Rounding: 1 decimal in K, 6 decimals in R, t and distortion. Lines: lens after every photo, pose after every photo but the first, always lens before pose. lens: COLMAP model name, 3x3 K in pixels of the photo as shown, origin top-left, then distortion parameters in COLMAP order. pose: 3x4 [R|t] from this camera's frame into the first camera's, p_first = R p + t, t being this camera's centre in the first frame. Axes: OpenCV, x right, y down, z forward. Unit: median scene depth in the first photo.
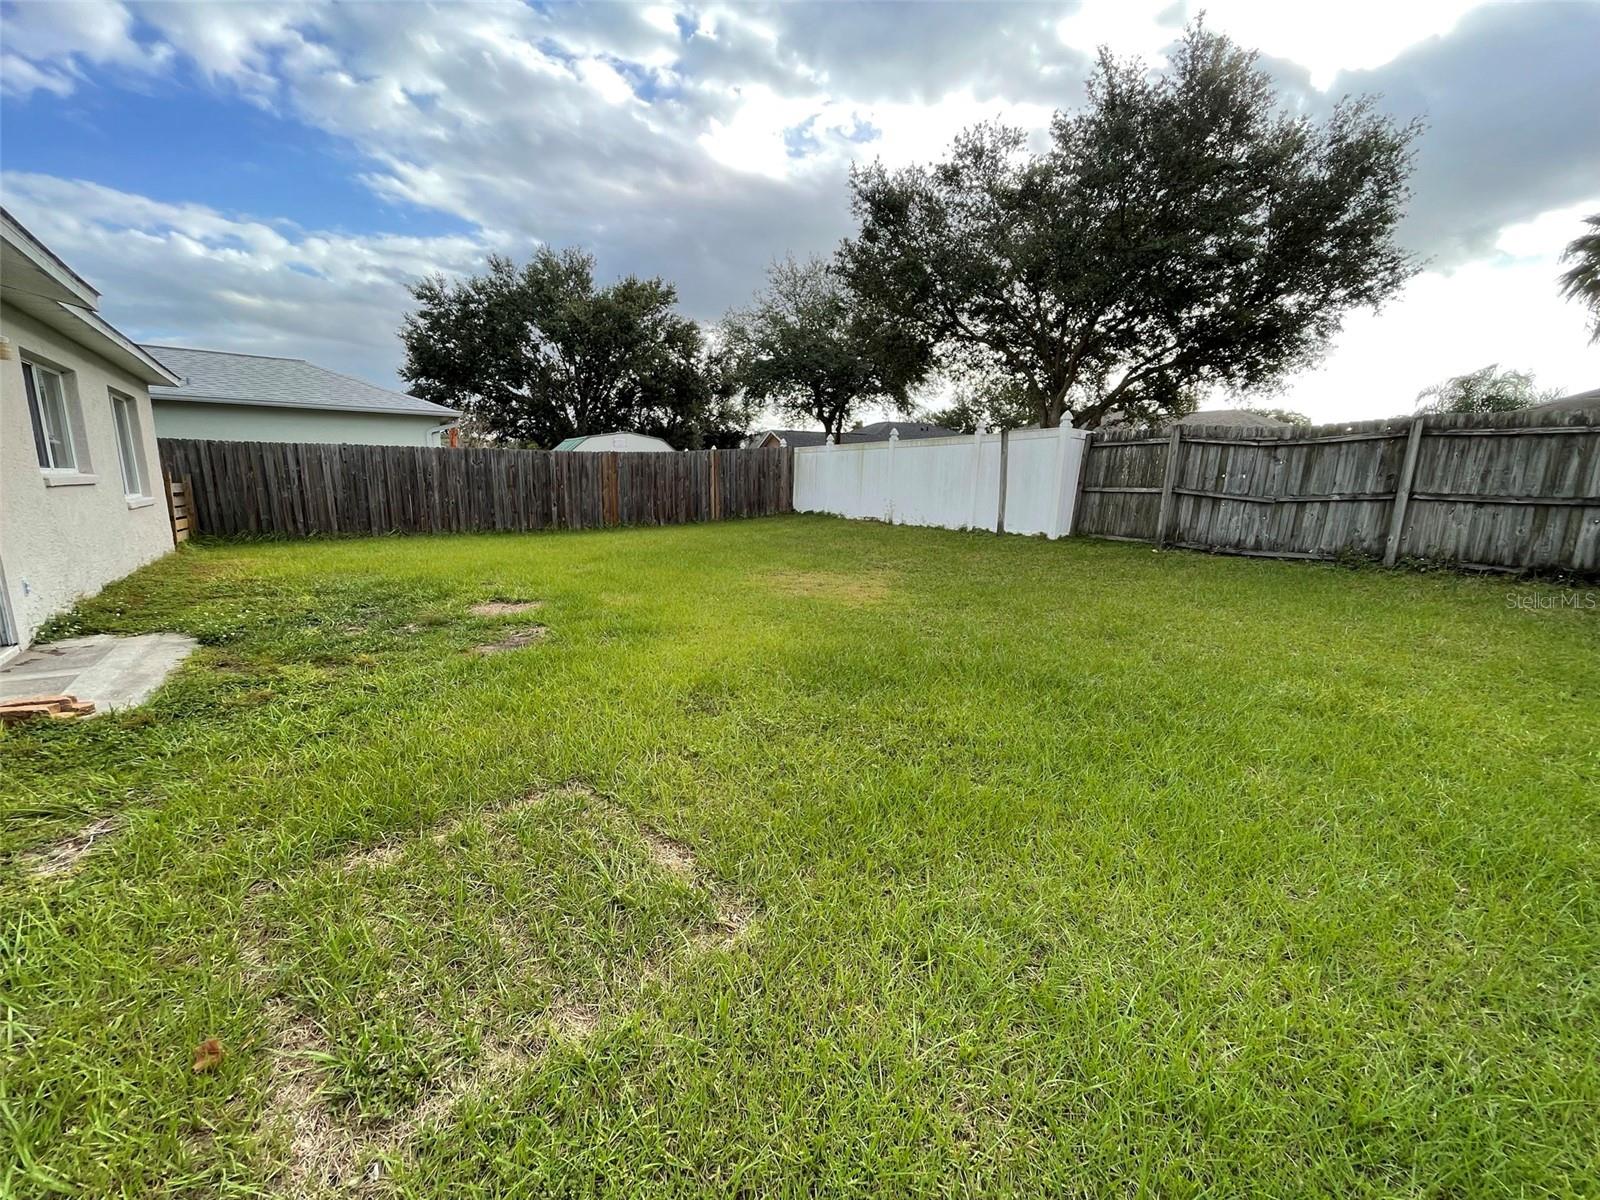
lens RADIAL K [[643.8, 0, 797.8], [0, 643.8, 595.3], [0, 0, 1]] dist [0.001905, -0.000645]
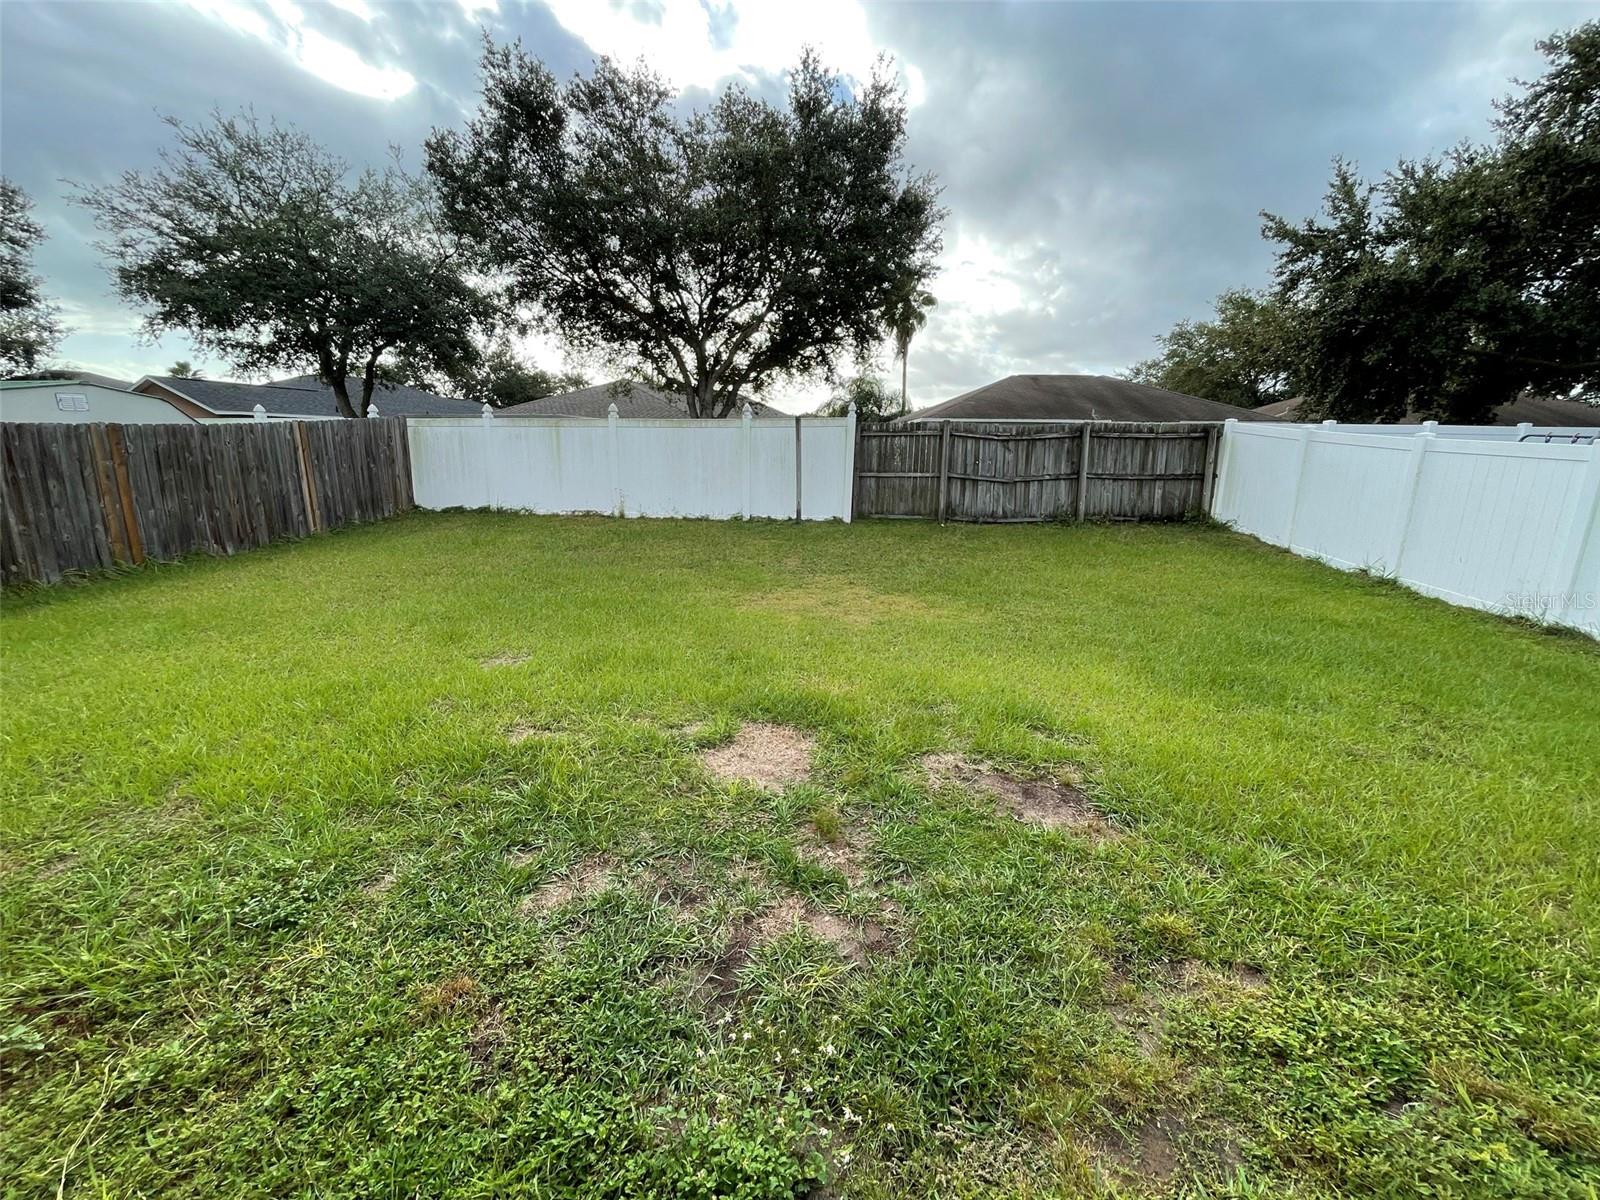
lens RADIAL K [[643.8, 0, 796.8], [0, 643.8, 607.3], [0, 0, 1]] dist [0.001905, -0.000645]
pose [[0.642985, -0.191007, 0.741678, -0.538867], [0.138555, 0.981433, 0.132634, -0.112343], [-0.753242, 0.017481, 0.657512, 0.397231]]
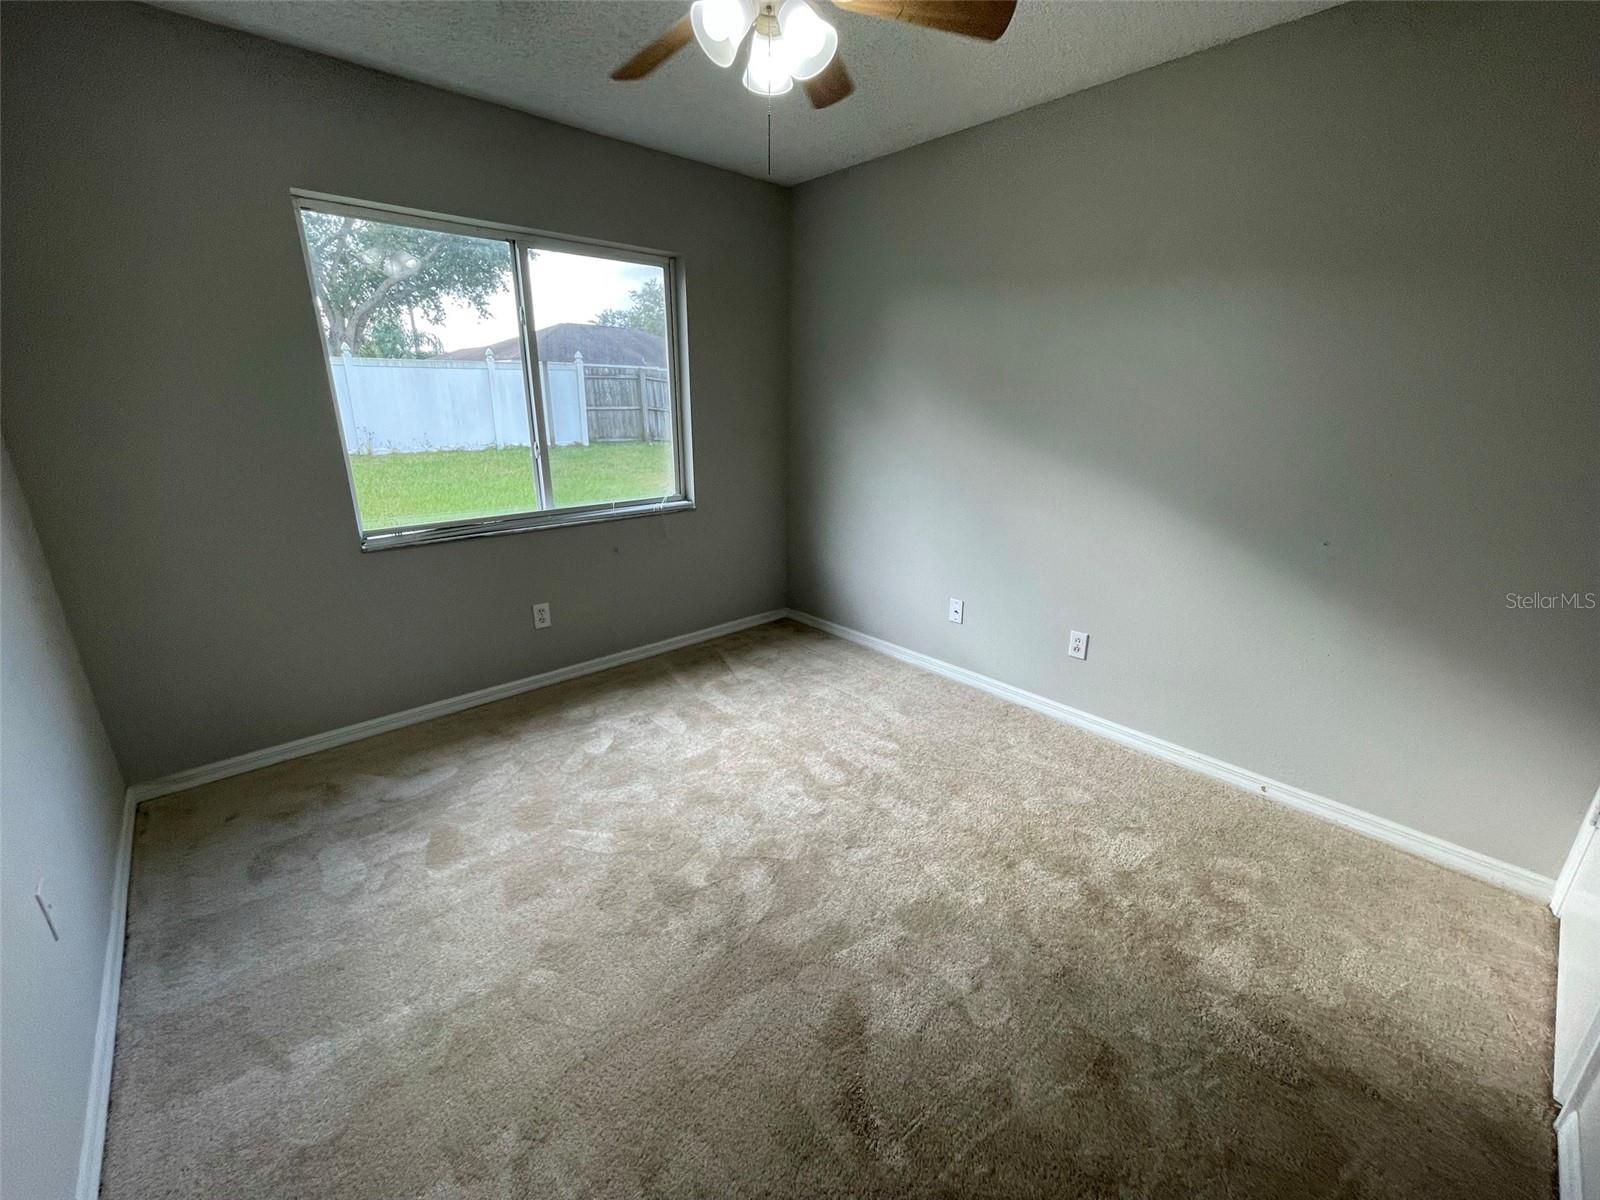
lens RADIAL K [[643.8, 0, 797.8], [0, 643.8, 598.5], [0, 0, 1]] dist [0.001905, -0.000645]
pose [[-0.119824, -0.321259, 0.939380, -1.196219], [0.156650, 0.928226, 0.337427, -0.198311], [-0.980358, 0.187586, -0.060899, 0.773592]]
